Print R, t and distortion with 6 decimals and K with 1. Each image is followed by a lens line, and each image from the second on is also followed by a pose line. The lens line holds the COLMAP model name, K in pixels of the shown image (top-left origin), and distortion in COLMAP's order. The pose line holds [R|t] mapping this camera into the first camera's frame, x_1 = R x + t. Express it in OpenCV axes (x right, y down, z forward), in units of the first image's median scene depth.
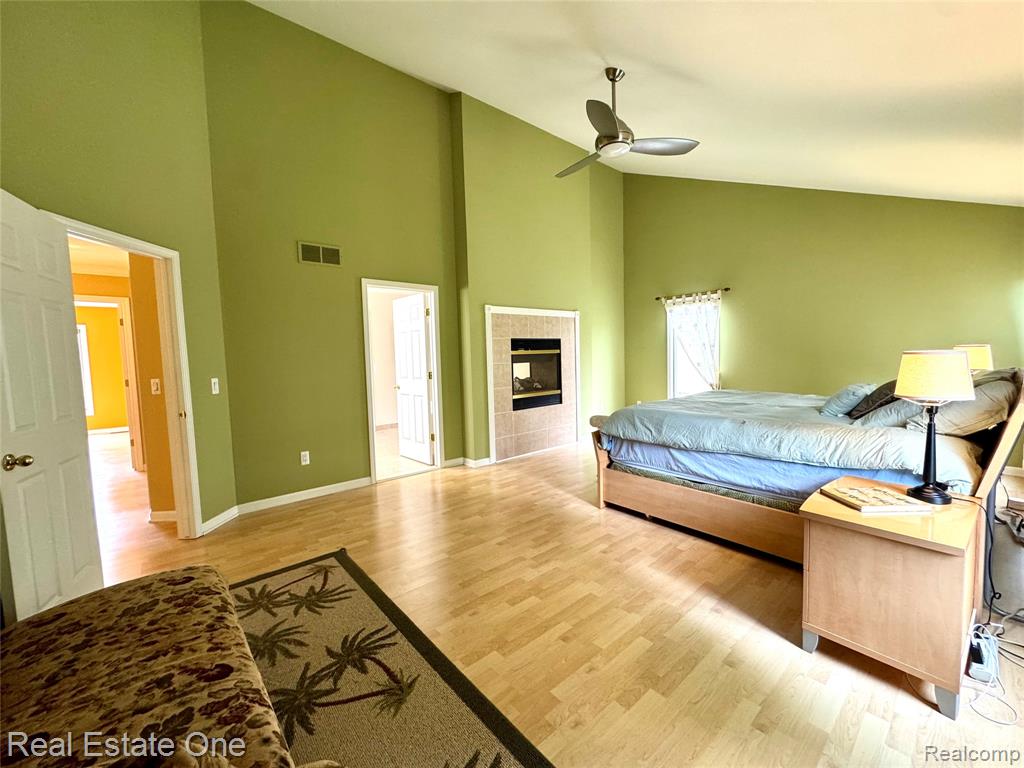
lens RADIAL K [[408.6, 0, 512.6], [0, 408.6, 382.3], [0, 0, 1]] dist [-0.002829, 0.000172]
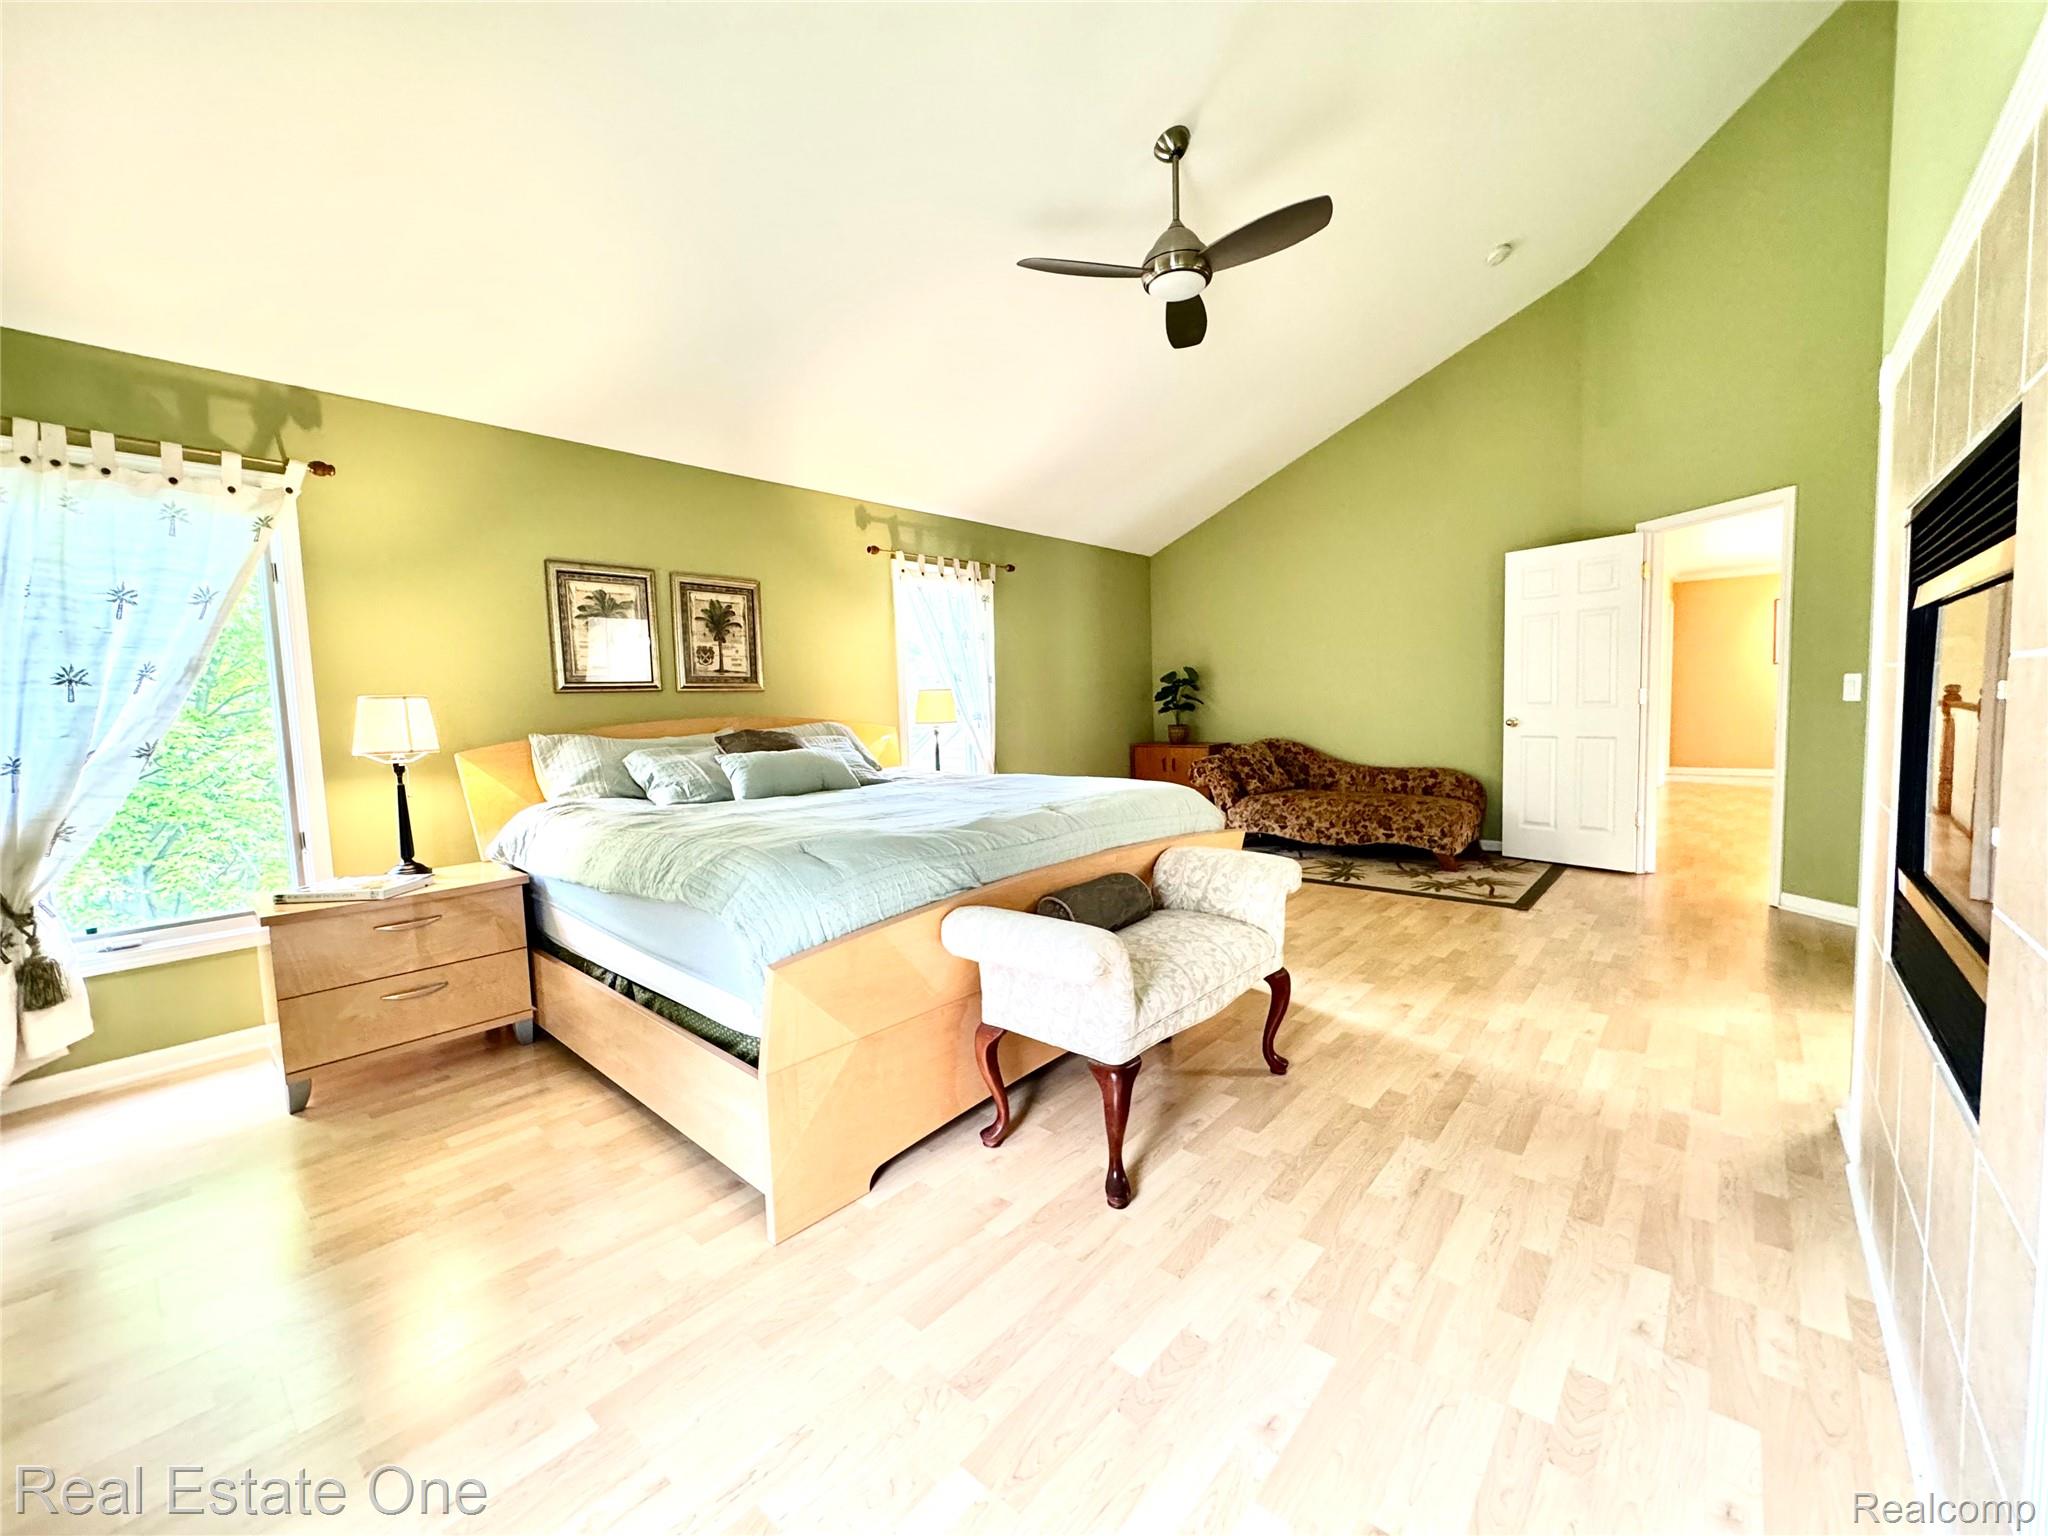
lens RADIAL K [[817.2, 0, 1025.1], [0, 817.2, 764.6], [0, 0, 1]] dist [-0.002829, 0.000172]
pose [[-0.987705, 0.065521, -0.141933, 0.495295], [0.043801, 0.987552, 0.151073, -0.093512], [0.150065, 0.142999, -0.978280, 1.612894]]
